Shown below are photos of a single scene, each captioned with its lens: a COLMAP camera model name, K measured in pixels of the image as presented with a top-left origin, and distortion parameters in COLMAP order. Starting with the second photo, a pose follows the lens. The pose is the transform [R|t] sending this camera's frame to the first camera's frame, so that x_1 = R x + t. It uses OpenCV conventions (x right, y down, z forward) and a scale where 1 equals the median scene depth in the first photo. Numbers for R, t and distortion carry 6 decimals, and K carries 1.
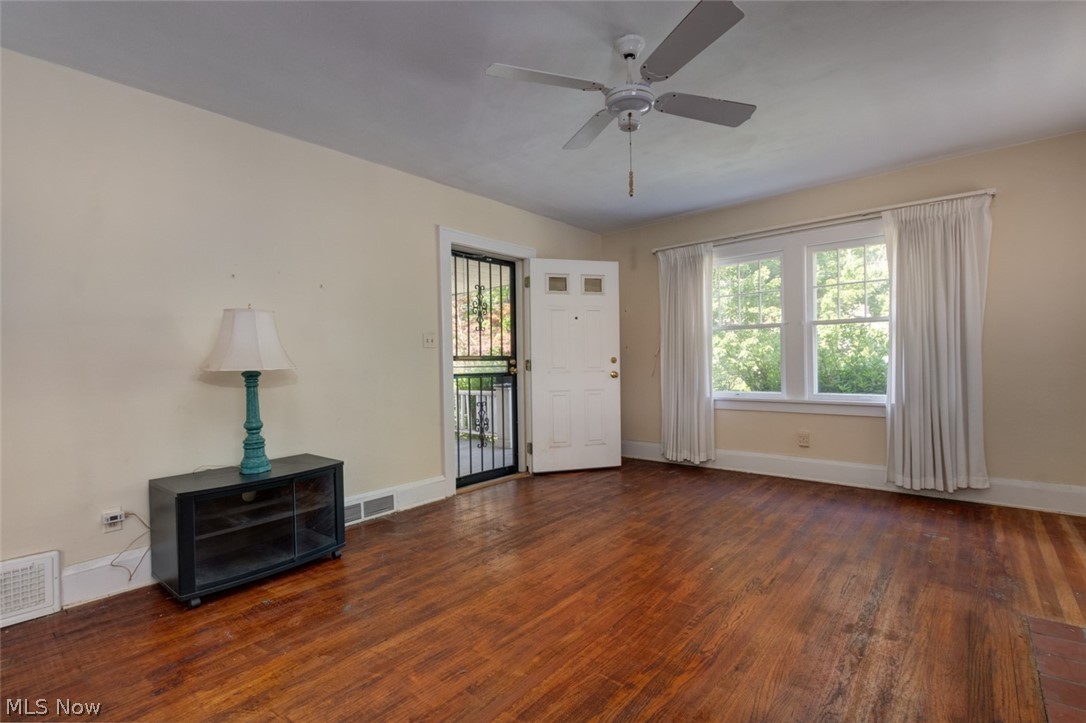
lens RADIAL K [[517.9, 0, 535.1], [0, 517.9, 363.0], [0, 0, 1]] dist [-0.004795, -0.001241]
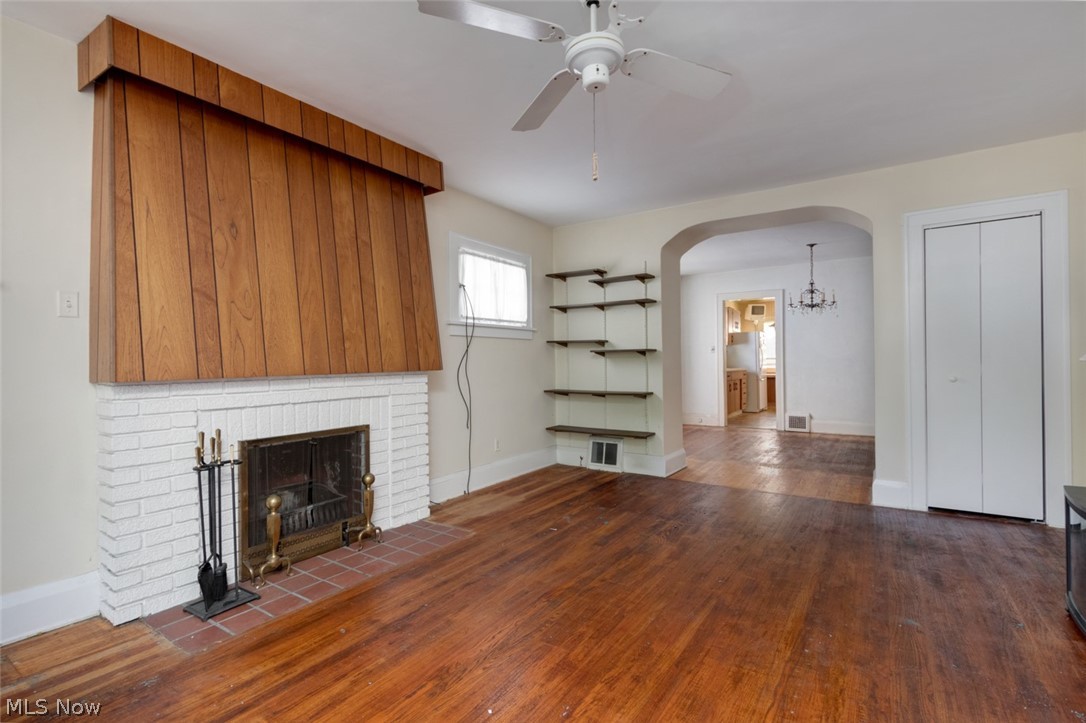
lens RADIAL K [[517.9, 0, 541.7], [0, 517.9, 364.8], [0, 0, 1]] dist [-0.004795, -0.001241]
pose [[-0.991617, 0.034814, -0.124431, 0.406680], [0.033888, 0.999380, 0.009553, -0.015591], [0.124686, 0.005256, -0.992182, 1.910015]]
